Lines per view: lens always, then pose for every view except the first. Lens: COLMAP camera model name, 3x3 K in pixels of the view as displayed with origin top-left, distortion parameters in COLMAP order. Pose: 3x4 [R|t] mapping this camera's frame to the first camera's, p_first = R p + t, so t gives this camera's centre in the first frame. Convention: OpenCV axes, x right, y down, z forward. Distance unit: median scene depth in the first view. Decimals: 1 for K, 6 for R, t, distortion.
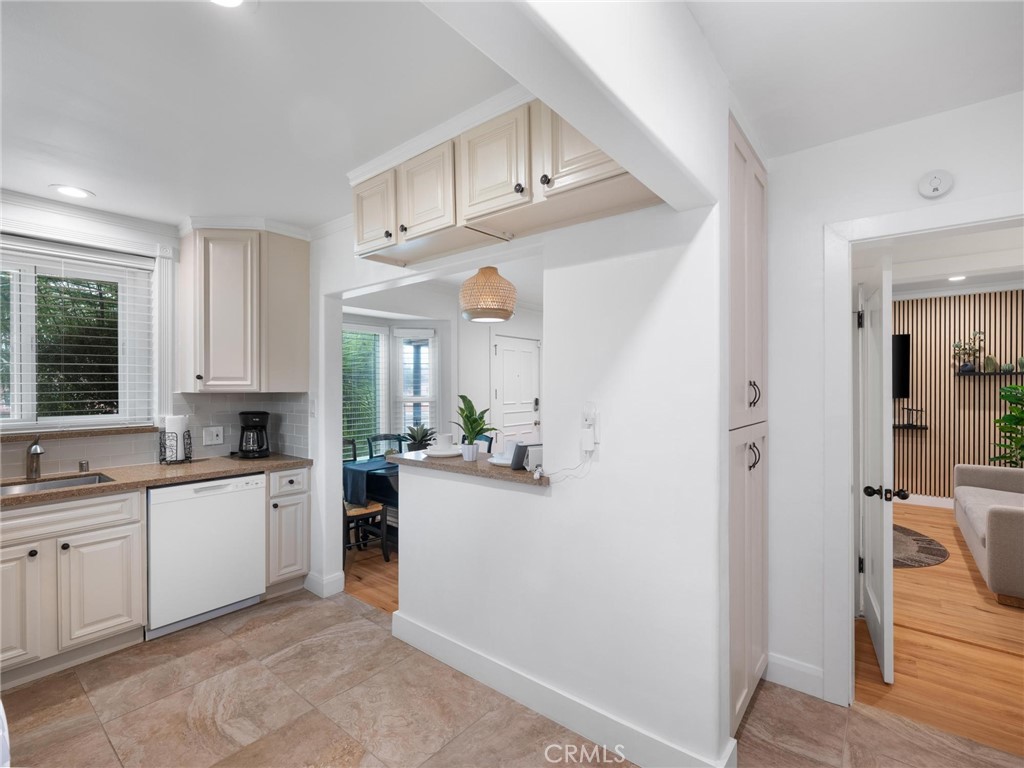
lens RADIAL K [[468.9, 0, 532.5], [0, 468.9, 385.7], [0, 0, 1]] dist [0.000216, 0.010141]
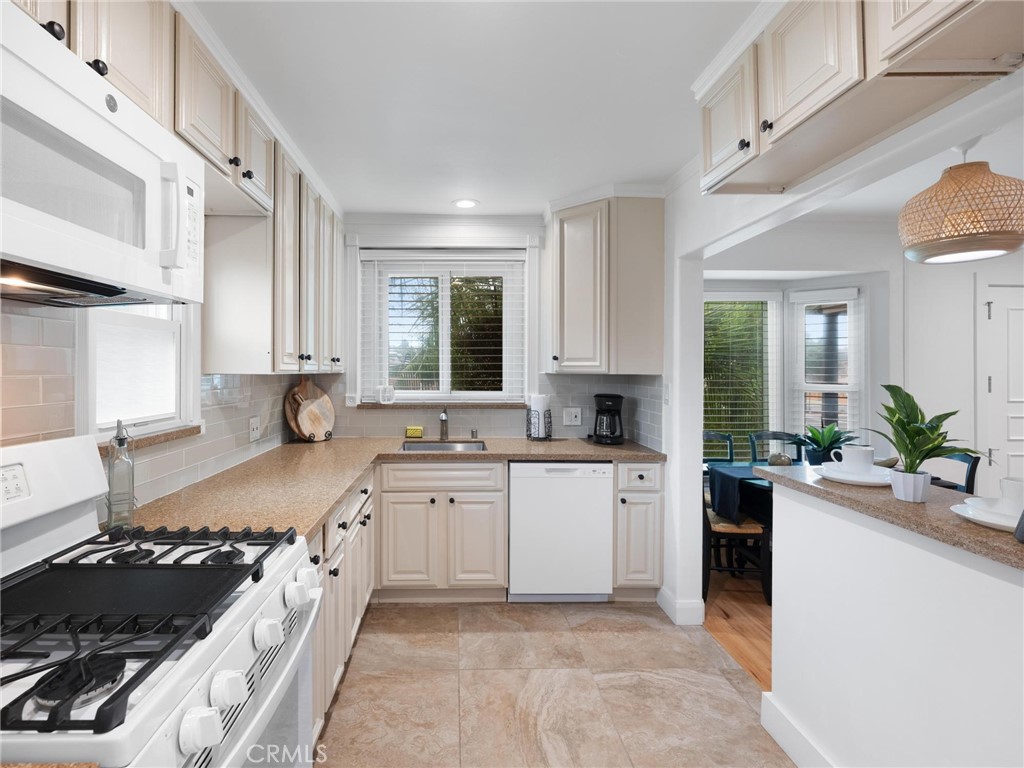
lens RADIAL K [[454.1, 0, 510.9], [0, 454.1, 366.4], [0, 0, 1]] dist [-0.000055, 0.000034]
pose [[0.616659, 0.003410, -0.787223, 0.002604], [-0.008186, 0.999964, -0.002082, 0.002330], [0.787188, 0.007728, 0.616665, 0.299729]]
